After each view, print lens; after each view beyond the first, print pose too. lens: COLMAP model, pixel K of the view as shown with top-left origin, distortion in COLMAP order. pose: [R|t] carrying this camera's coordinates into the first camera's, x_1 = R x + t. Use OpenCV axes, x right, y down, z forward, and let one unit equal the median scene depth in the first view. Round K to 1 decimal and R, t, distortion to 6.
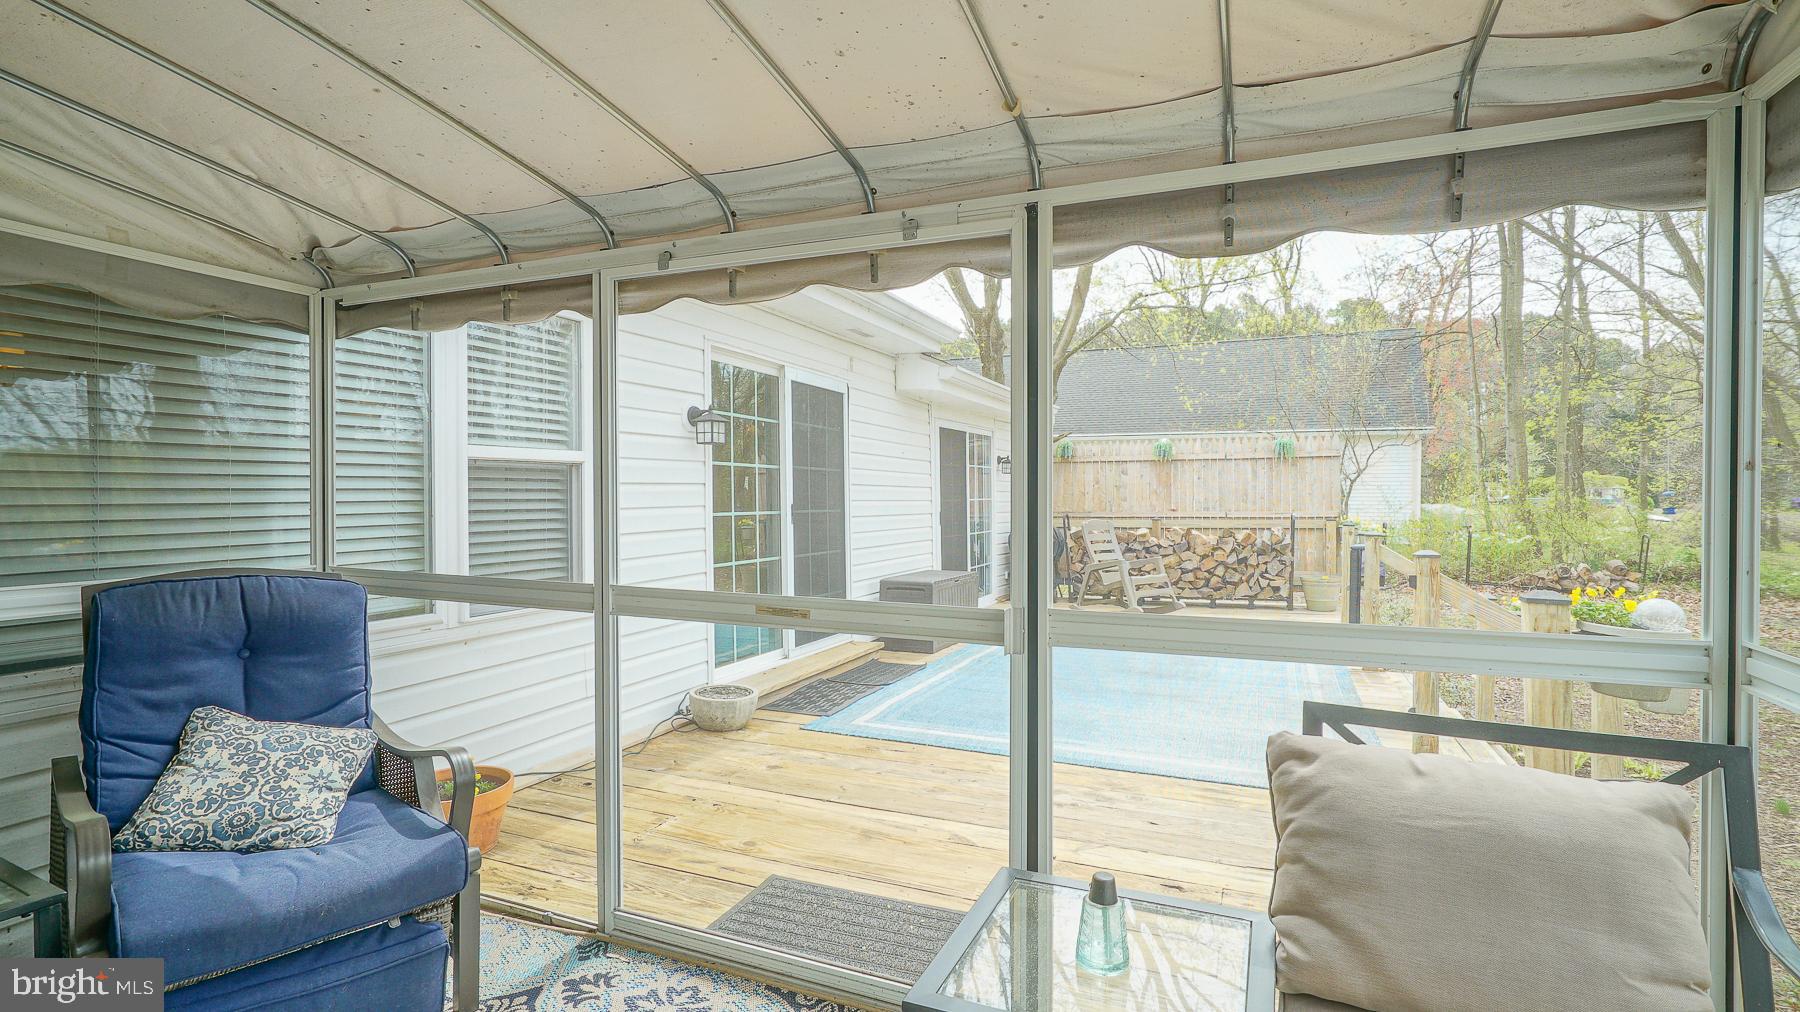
lens RADIAL K [[831.7, 0, 840.0], [0, 831.7, 502.6], [0, 0, 1]] dist [-0.000311, -0.000161]
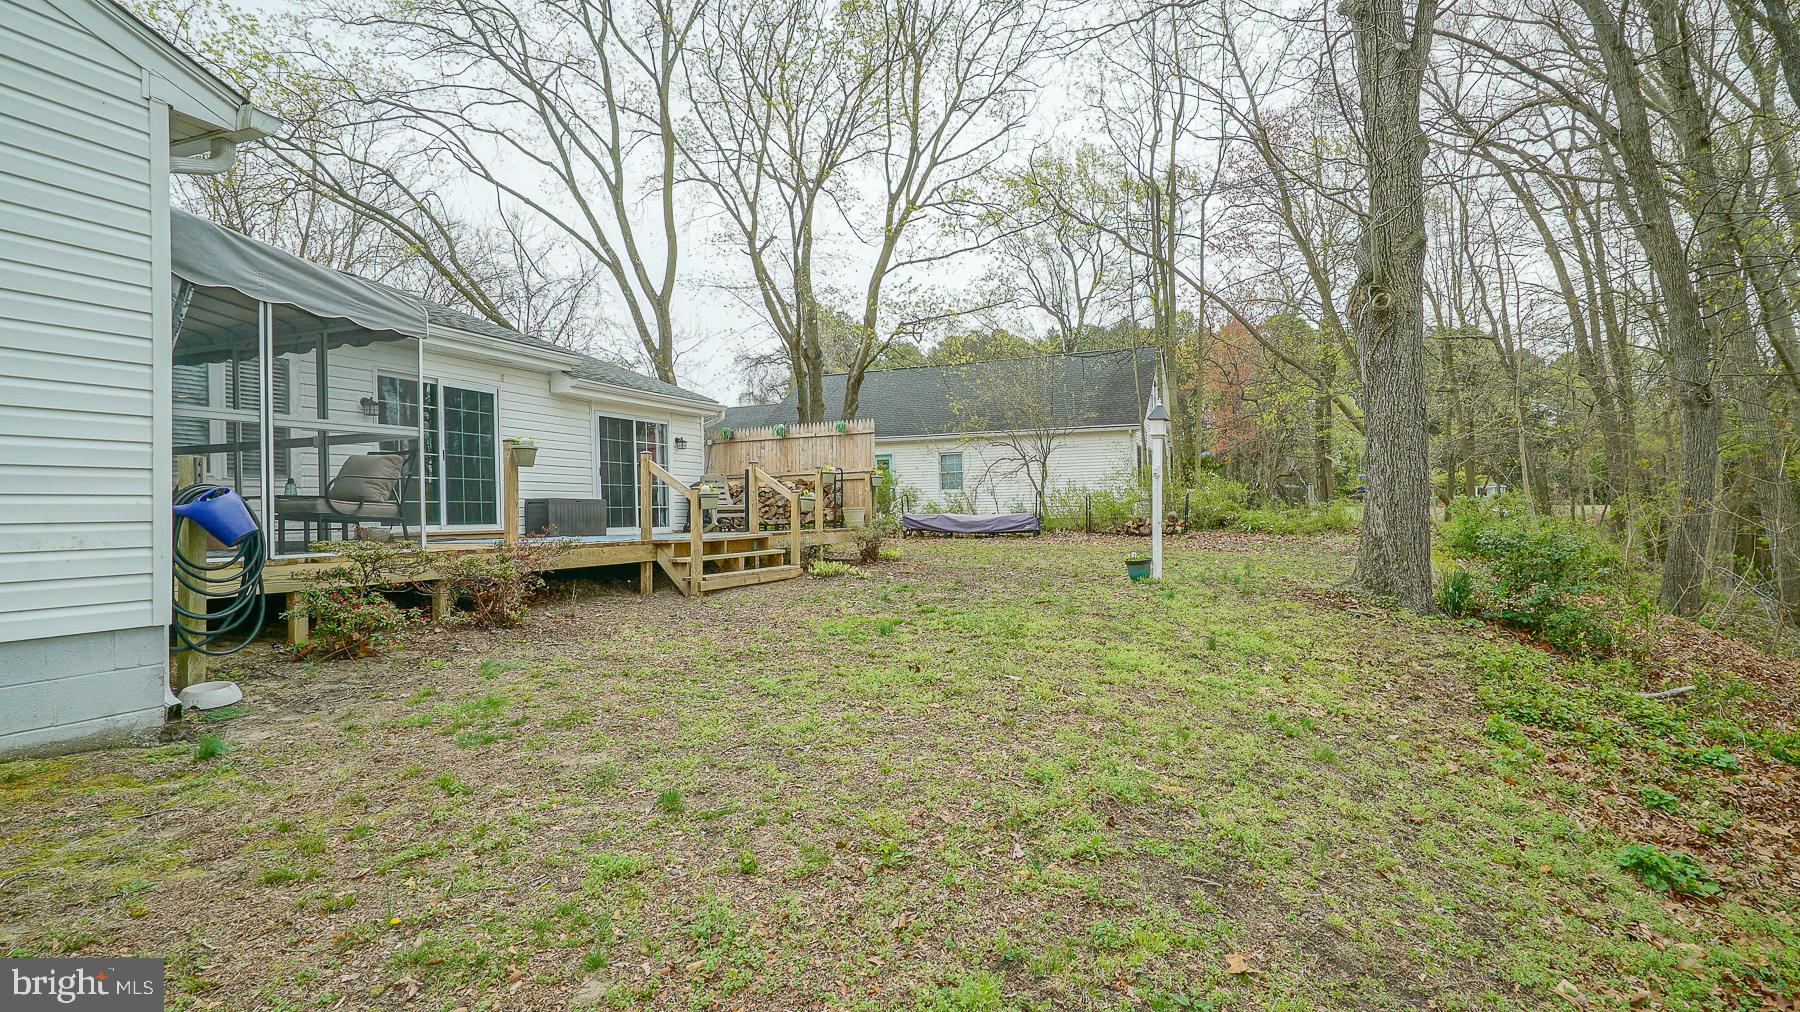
lens RADIAL K [[816.8, 0, 891.2], [0, 816.8, 504.9], [0, 0, 1]] dist [0.000431, 0.000041]
pose [[0.997068, -0.013261, 0.075360, 0.528710], [0.014285, 0.999812, -0.013074, 0.105613], [-0.075172, 0.014112, 0.997071, -0.602853]]
